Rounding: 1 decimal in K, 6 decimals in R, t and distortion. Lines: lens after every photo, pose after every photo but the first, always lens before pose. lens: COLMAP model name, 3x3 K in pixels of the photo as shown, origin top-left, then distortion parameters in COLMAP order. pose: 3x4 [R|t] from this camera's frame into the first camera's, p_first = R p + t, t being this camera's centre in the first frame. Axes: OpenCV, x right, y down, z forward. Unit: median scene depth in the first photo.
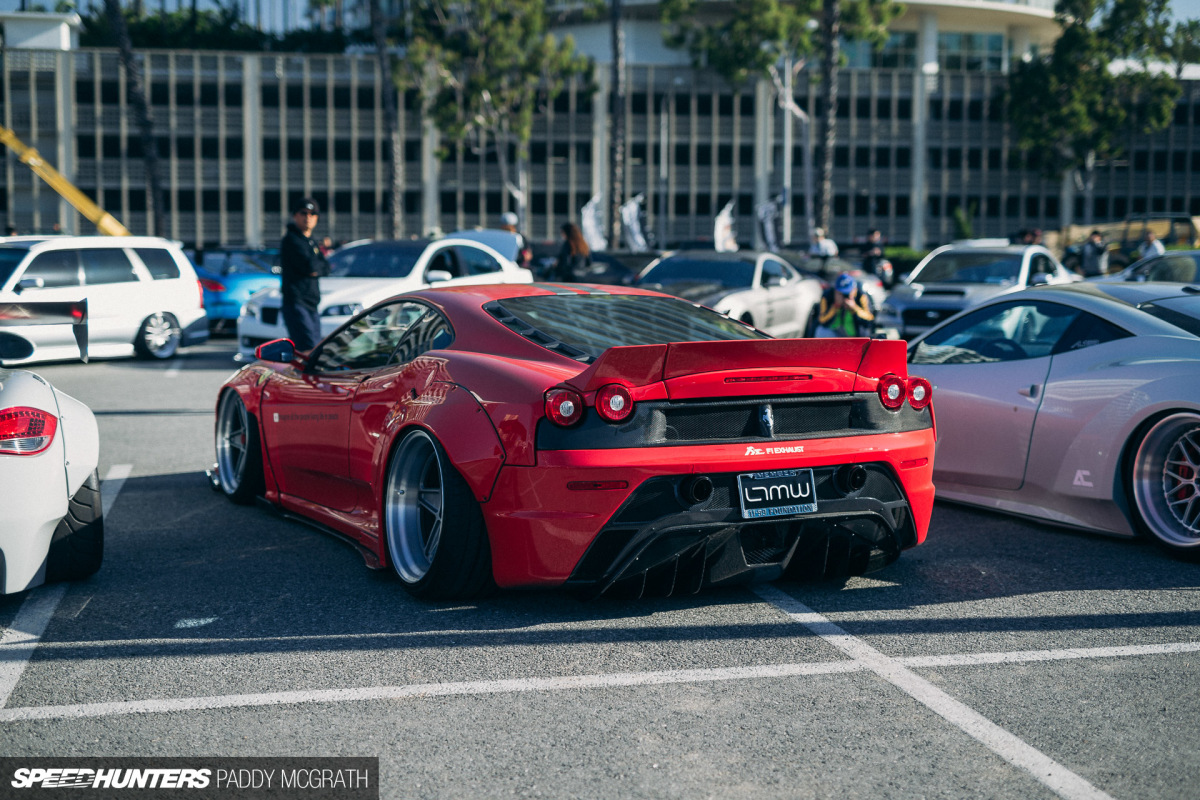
lens RADIAL K [[1662.6, 0, 602.3], [0, 1662.6, 399.2], [0, 0, 1]] dist [0.014724, 0.000000]
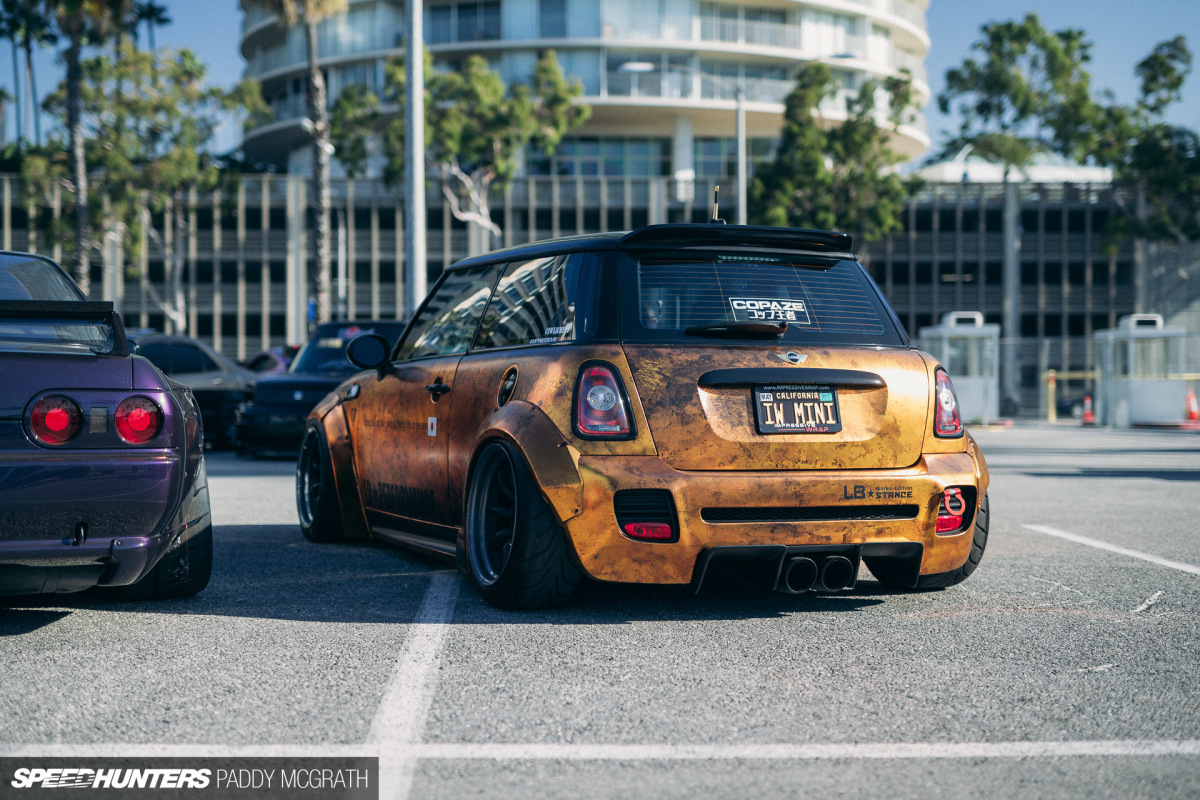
lens RADIAL K [[1662.6, 0, 702.7], [0, 1662.6, 408.6], [0, 0, 1]] dist [0.014724, 0.000000]
pose [[0.986741, -0.000230, -0.162303, 0.387205], [-0.010572, 0.997784, -0.065688, -0.011331], [0.161958, 0.066533, 0.984552, 0.117216]]
